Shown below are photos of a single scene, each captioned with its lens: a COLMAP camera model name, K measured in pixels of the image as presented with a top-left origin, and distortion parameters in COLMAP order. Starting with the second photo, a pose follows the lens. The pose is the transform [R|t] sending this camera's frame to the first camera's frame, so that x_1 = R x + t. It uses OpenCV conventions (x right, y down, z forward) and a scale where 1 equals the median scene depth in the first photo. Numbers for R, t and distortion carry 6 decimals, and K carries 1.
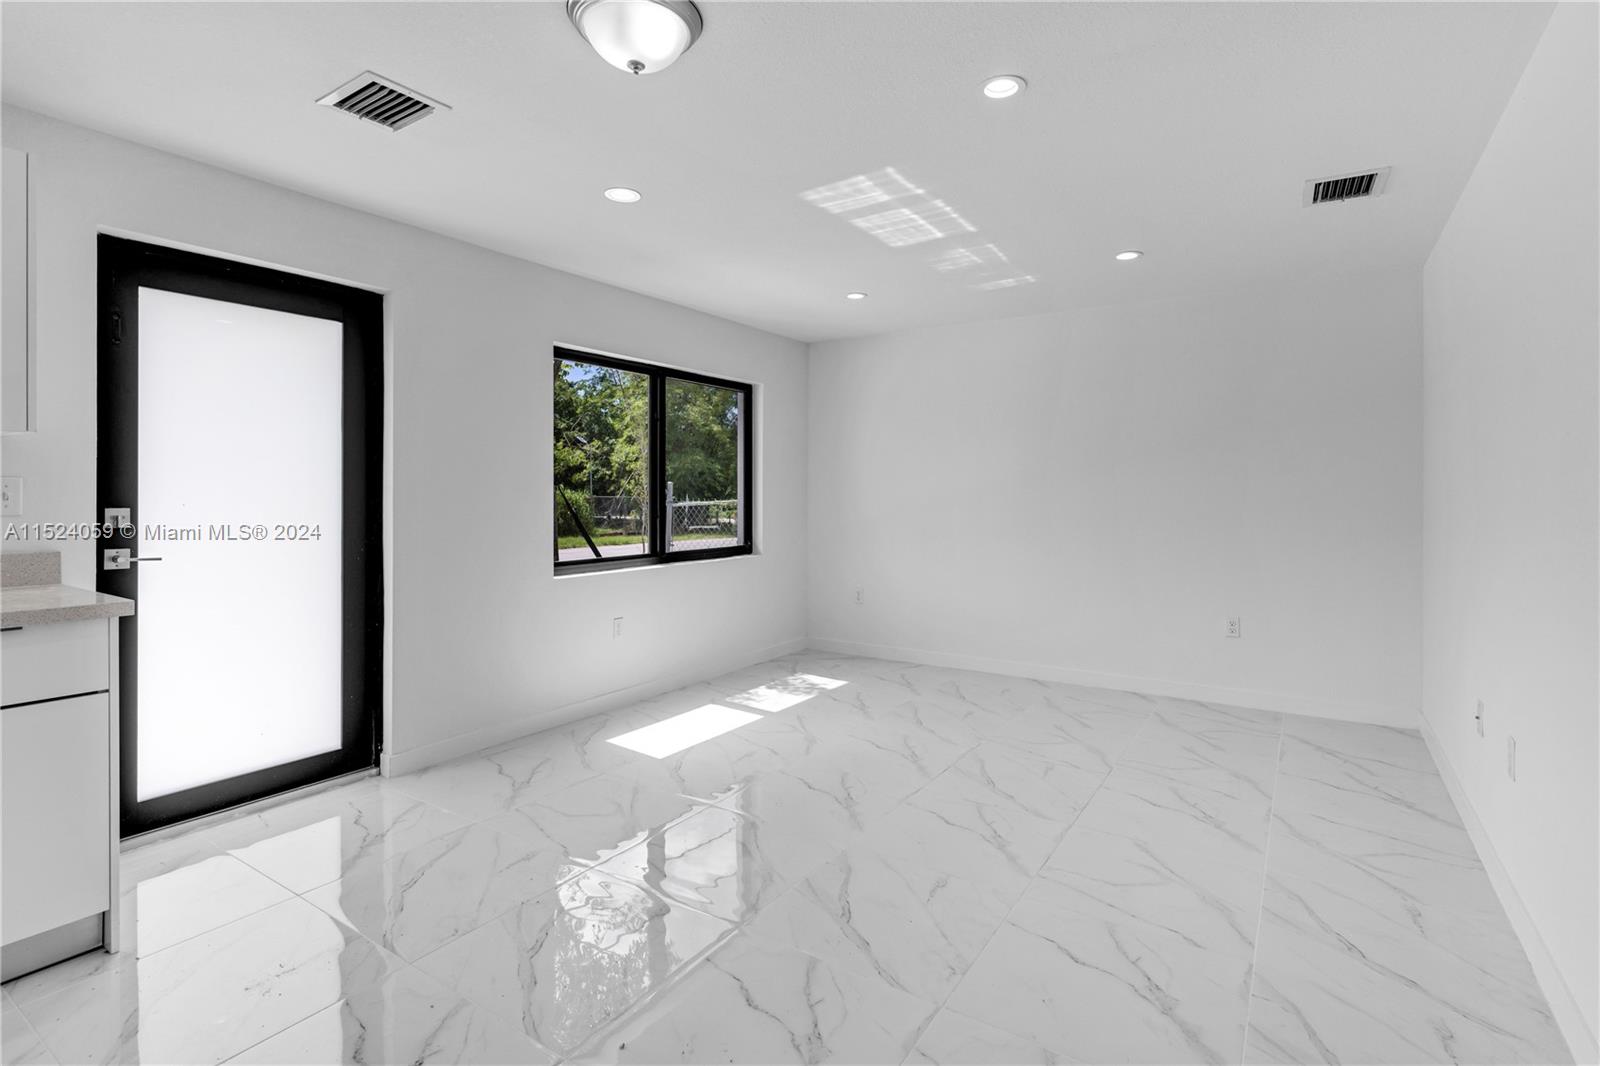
lens RADIAL K [[764.8, 0, 765.4], [0, 764.8, 483.5], [0, 0, 1]] dist [-0.004950, -0.000904]
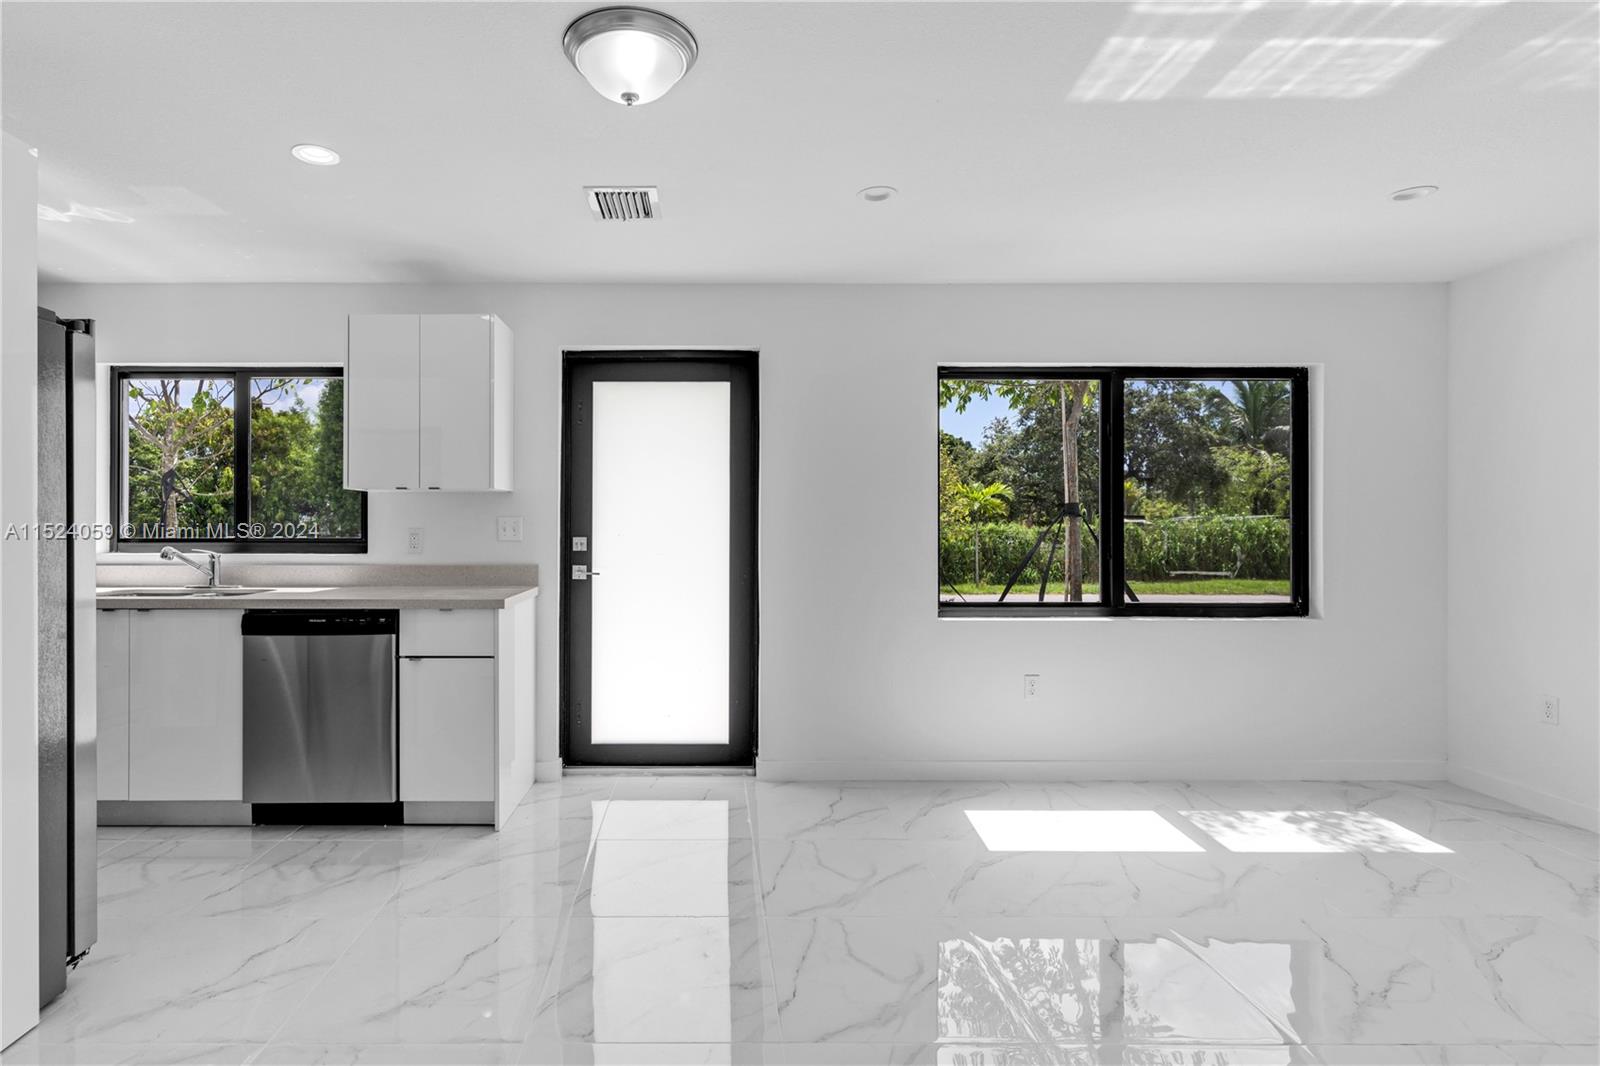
lens RADIAL K [[764.8, 0, 734.0], [0, 764.8, 526.6], [0, 0, 1]] dist [-0.004950, -0.000904]
pose [[0.578335, 0.008680, -0.815753, 0.361127], [0.008904, 0.999817, 0.016951, -0.006886], [0.815751, -0.017067, 0.578152, 0.291866]]
